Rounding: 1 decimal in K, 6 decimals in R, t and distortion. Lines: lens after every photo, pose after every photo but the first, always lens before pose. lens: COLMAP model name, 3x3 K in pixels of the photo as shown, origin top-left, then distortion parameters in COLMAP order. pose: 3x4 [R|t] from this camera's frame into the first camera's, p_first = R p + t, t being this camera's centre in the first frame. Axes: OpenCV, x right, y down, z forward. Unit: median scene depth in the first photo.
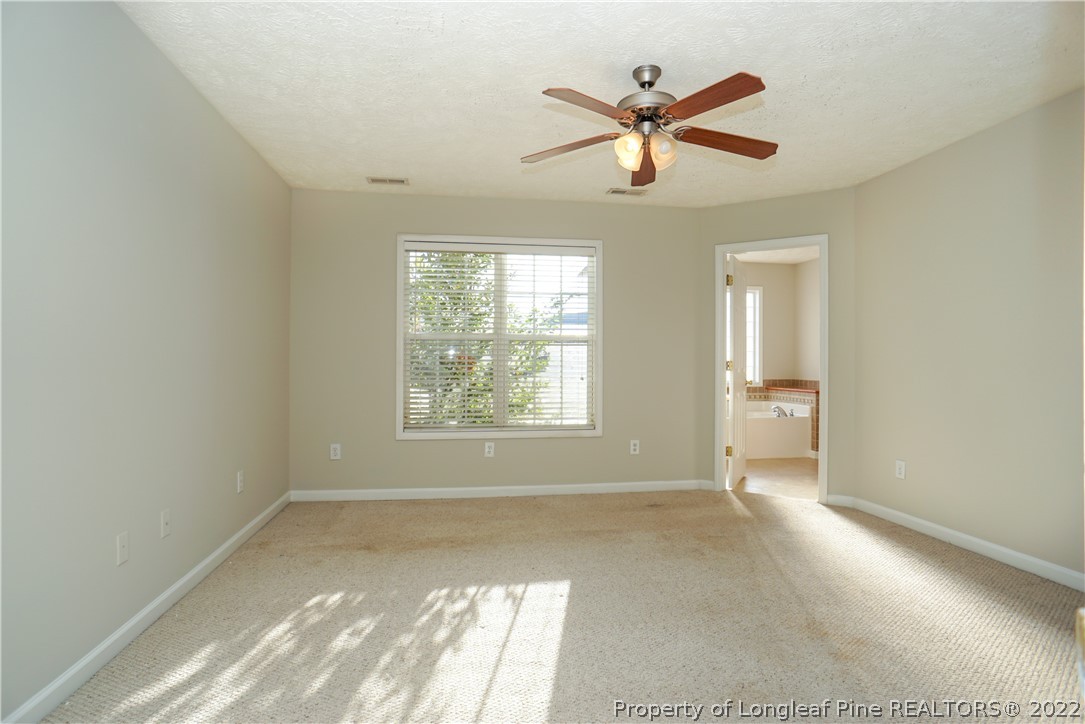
lens RADIAL K [[543.3, 0, 538.4], [0, 543.3, 354.8], [0, 0, 1]] dist [-0.024737, 0.002982]
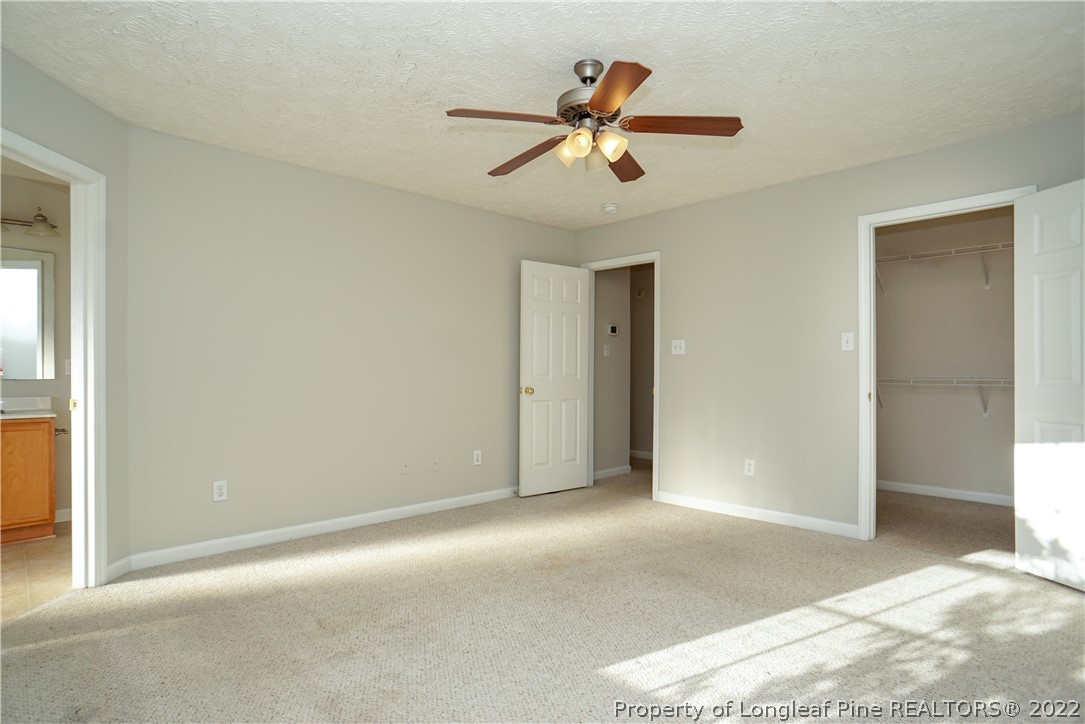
lens RADIAL K [[584.9, 0, 540.3], [0, 584.9, 369.2], [0, 0, 1]] dist [-0.059921, 0.033913]
pose [[-0.582039, 0.005607, 0.813141, -0.300192], [-0.009995, 0.999851, -0.014049, 0.018048], [-0.813099, -0.016305, -0.581897, 0.869428]]
